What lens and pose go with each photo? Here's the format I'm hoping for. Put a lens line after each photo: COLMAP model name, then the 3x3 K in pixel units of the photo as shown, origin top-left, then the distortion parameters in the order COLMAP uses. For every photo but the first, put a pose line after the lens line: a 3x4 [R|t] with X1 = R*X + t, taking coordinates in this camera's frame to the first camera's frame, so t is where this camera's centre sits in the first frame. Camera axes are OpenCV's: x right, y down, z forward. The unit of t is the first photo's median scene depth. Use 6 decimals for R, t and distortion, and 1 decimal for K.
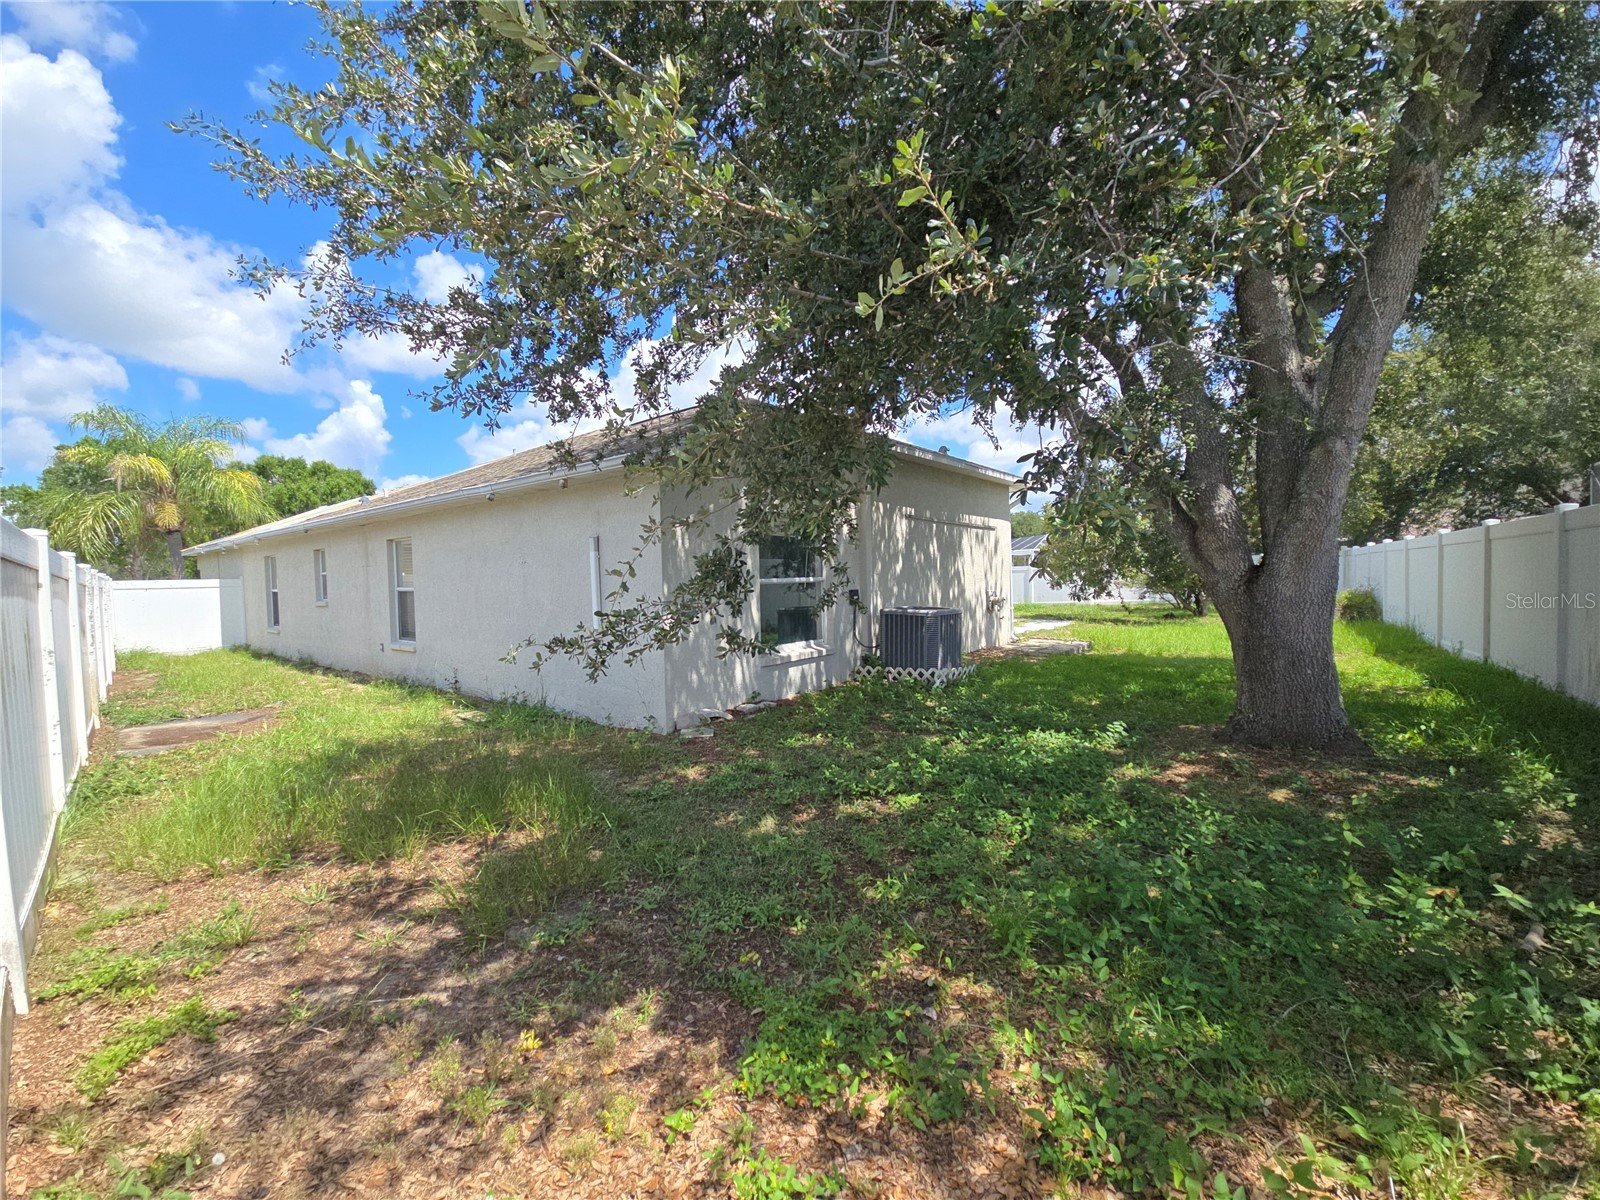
lens RADIAL K [[647.2, 0, 796.8], [0, 647.2, 606.4], [0, 0, 1]] dist [0.002680, -0.002875]
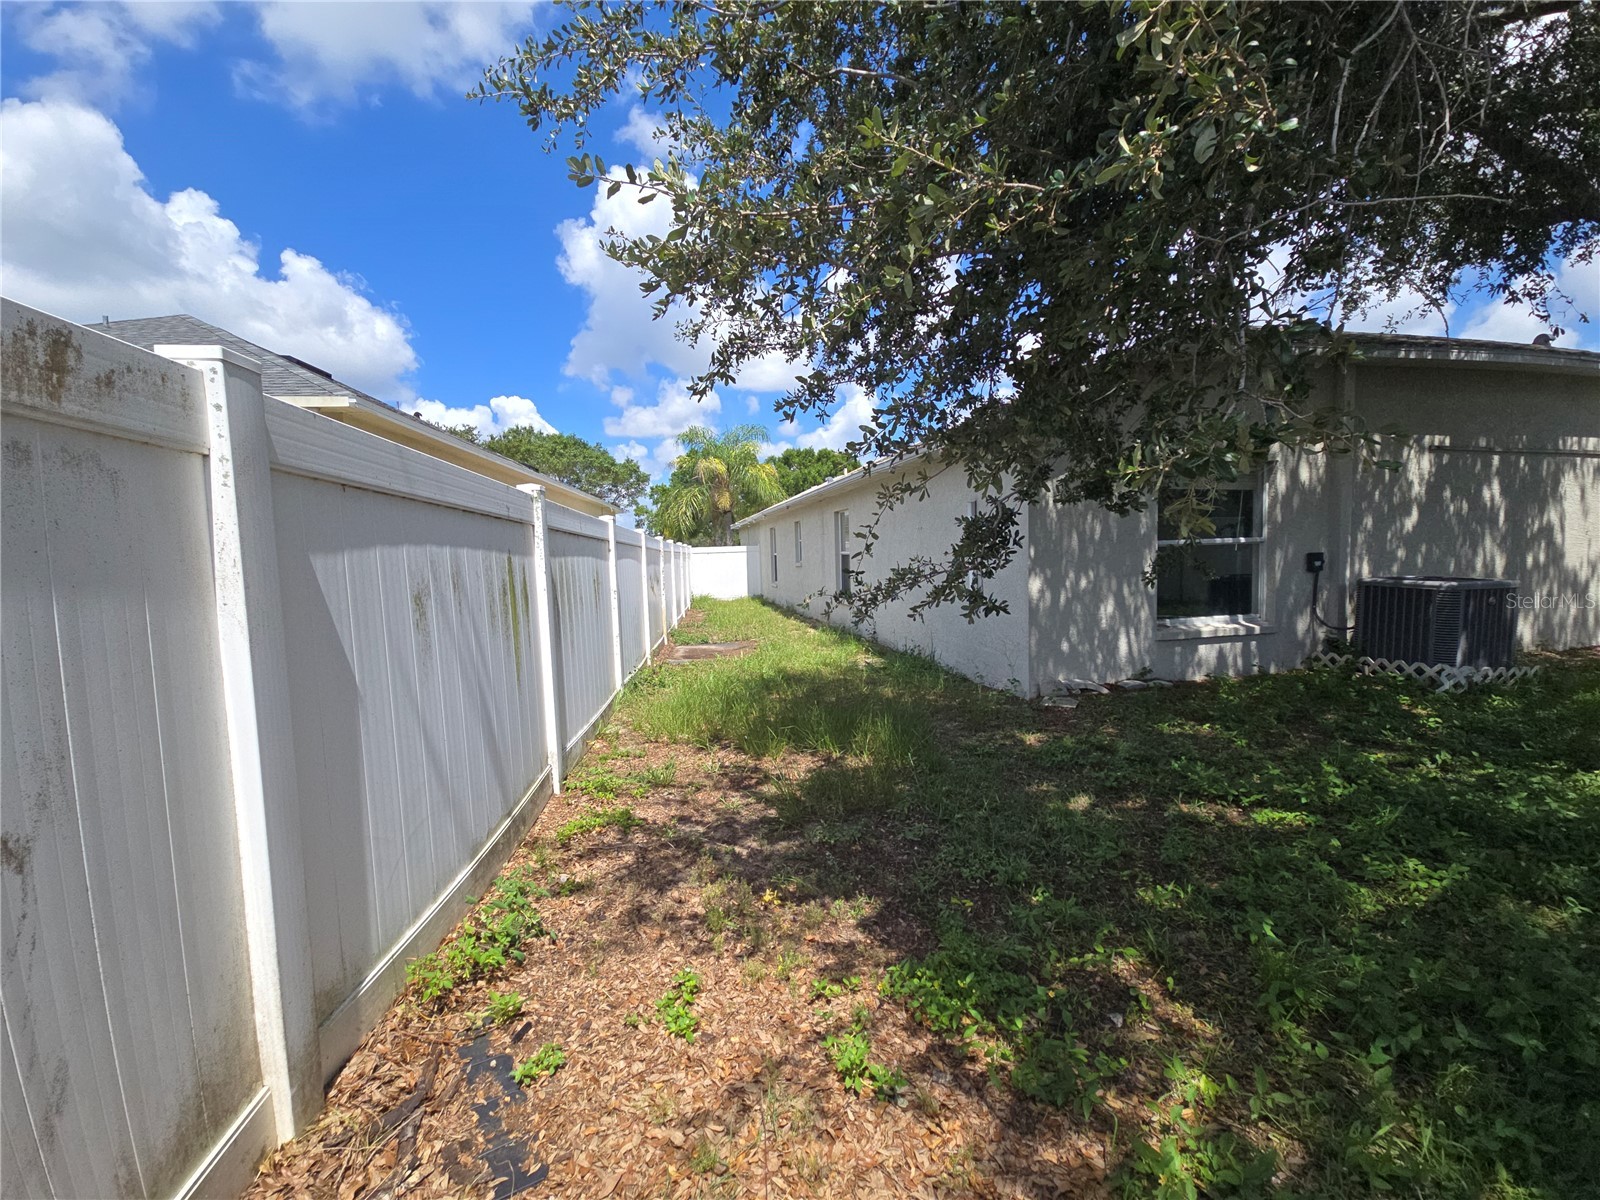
lens RADIAL K [[647.2, 0, 793.2], [0, 647.2, 598.0], [0, 0, 1]] dist [0.002680, -0.002875]
pose [[0.776149, 0.043690, -0.629034, 0.192330], [-0.017302, 0.998697, 0.048015, 0.003041], [0.630312, -0.026383, 0.775894, 0.014372]]
